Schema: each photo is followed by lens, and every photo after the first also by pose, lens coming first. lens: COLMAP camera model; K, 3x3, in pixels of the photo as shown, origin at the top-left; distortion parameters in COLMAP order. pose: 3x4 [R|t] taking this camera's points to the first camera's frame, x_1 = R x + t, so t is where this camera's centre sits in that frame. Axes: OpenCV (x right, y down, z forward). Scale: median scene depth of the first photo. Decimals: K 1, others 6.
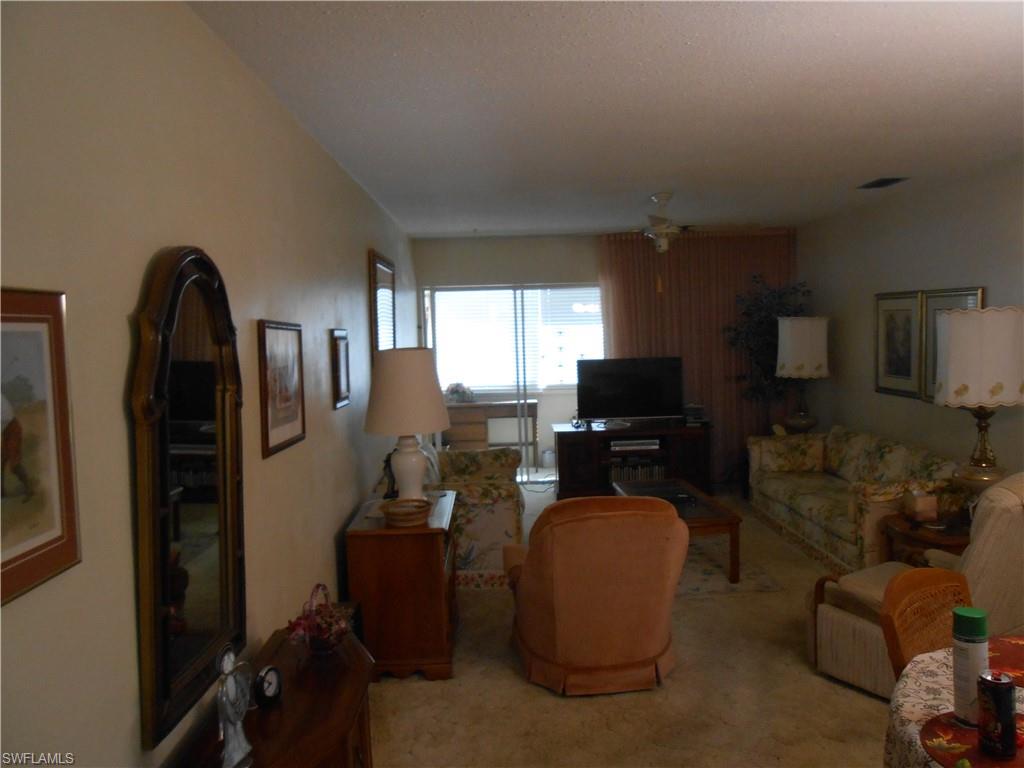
lens RADIAL K [[807.0, 0, 510.4], [0, 807.0, 390.2], [0, 0, 1]] dist [-0.031599, 0.063986]
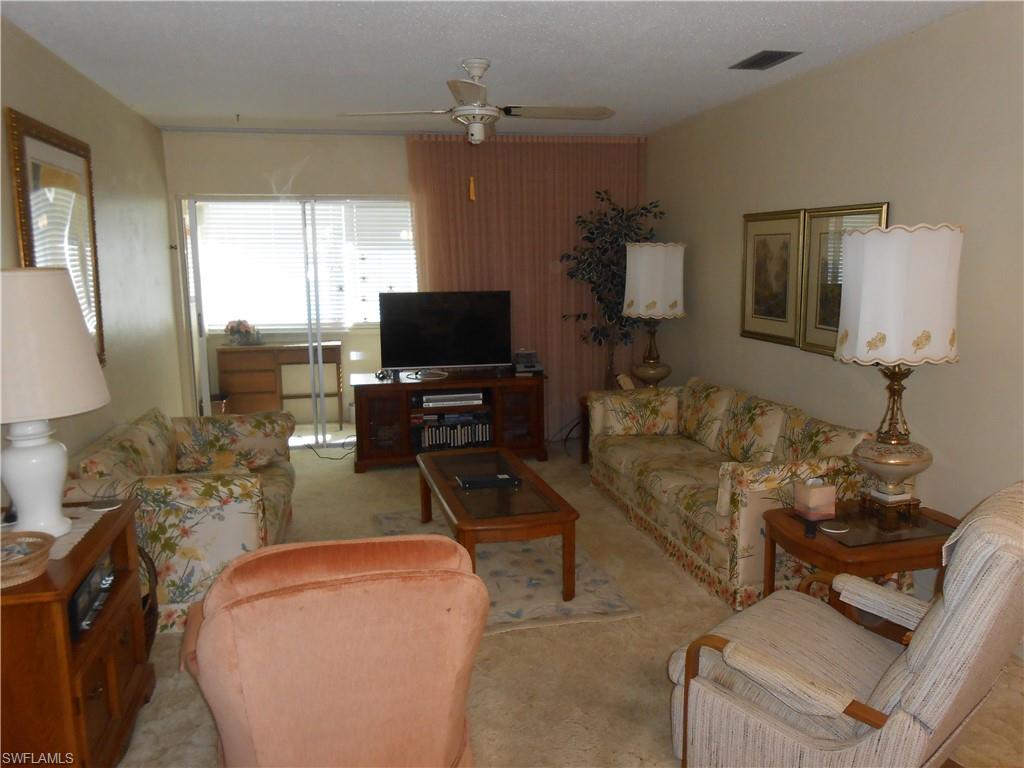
lens RADIAL K [[807.0, 0, 510.9], [0, 807.0, 384.5], [0, 0, 1]] dist [-0.031599, 0.063986]
pose [[0.982066, -0.010066, 0.188270, 0.073146], [-0.004118, 0.997190, 0.074797, -0.009622], [-0.188494, -0.074231, 0.979265, 0.246234]]
